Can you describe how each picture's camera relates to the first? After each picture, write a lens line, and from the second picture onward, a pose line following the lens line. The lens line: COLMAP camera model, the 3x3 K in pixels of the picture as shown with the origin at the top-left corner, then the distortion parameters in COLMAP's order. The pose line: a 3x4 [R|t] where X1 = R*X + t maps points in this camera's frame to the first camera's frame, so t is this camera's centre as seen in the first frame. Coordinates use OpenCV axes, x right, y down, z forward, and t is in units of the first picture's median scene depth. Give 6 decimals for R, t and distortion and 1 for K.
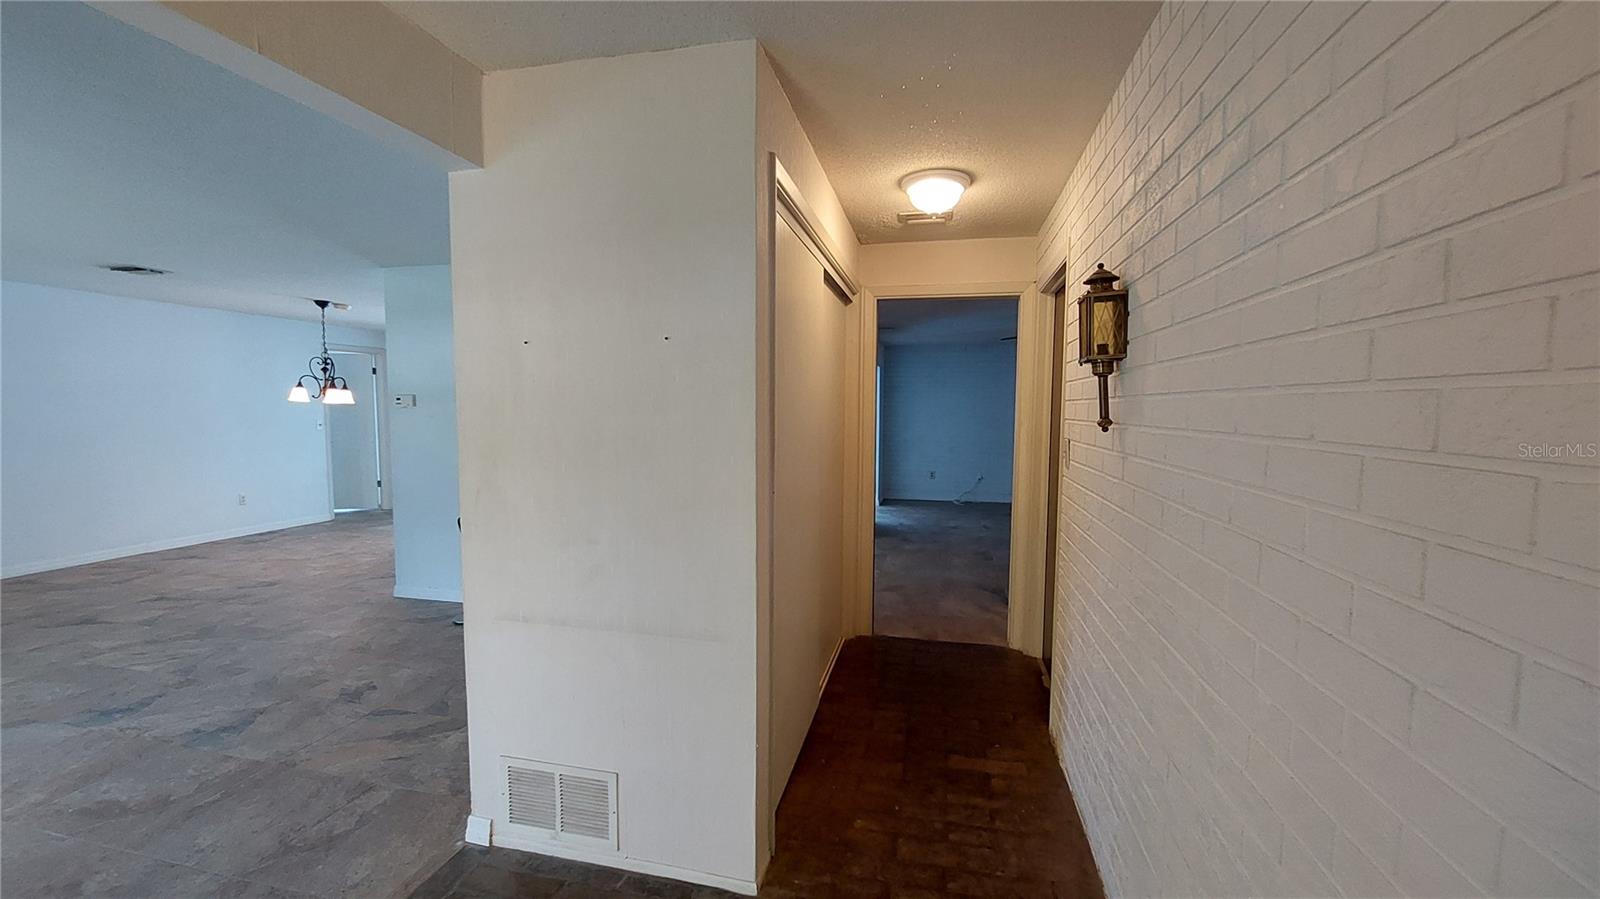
lens RADIAL K [[636.6, 0, 797.0], [0, 636.6, 456.0], [0, 0, 1]] dist [-0.015836, -0.001070]
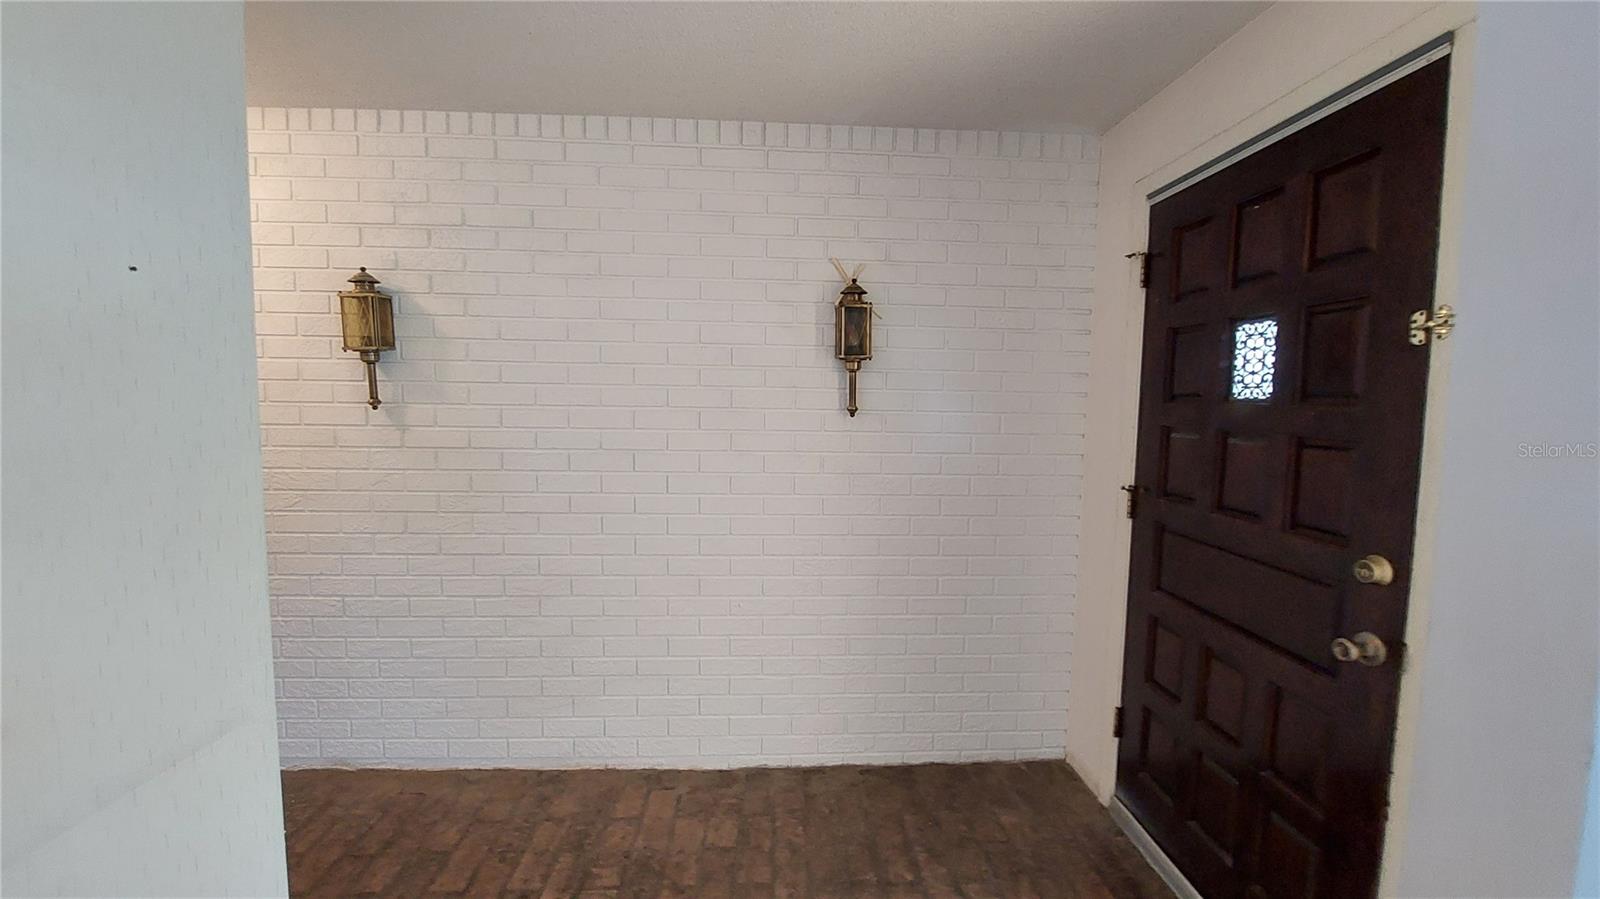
lens RADIAL K [[636.6, 0, 802.0], [0, 636.6, 441.3], [0, 0, 1]] dist [-0.015836, -0.001070]
pose [[-0.280560, -0.074424, 0.956947, -0.598626], [0.057352, 0.993908, 0.094113, -0.031028], [-0.958122, 0.081287, -0.274582, 0.378932]]
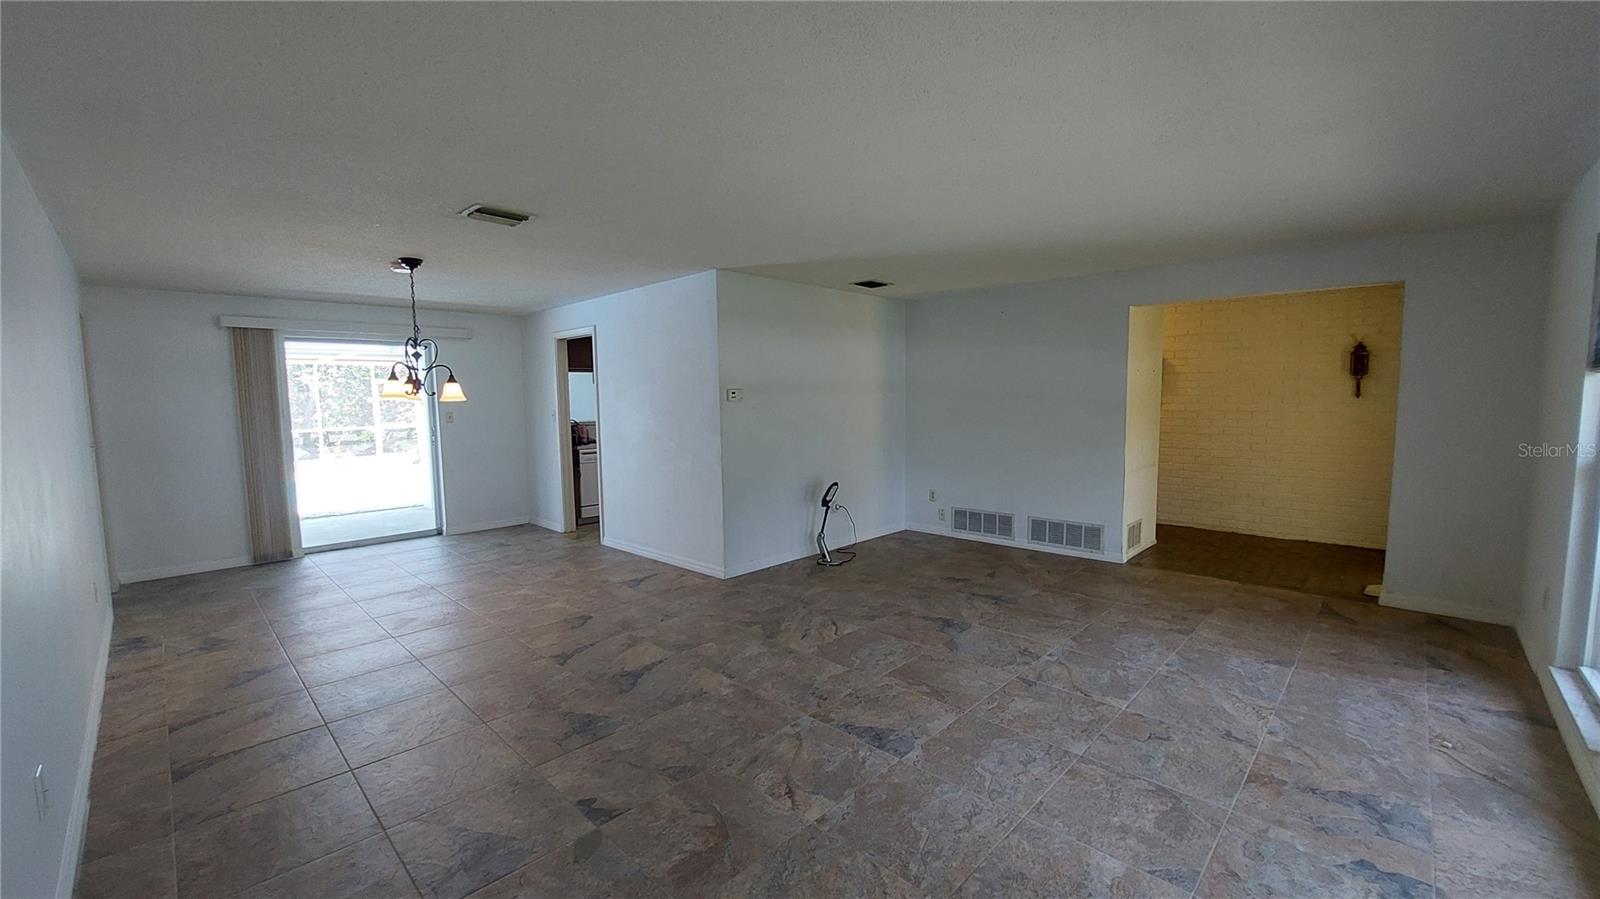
lens RADIAL K [[636.6, 0, 803.4], [0, 636.6, 455.6], [0, 0, 1]] dist [-0.015836, -0.001070]
pose [[0.518940, -0.096343, 0.849364, -2.504245], [0.081668, 0.994671, 0.062928, -0.069673], [-0.850901, 0.036710, 0.524042, 0.549879]]
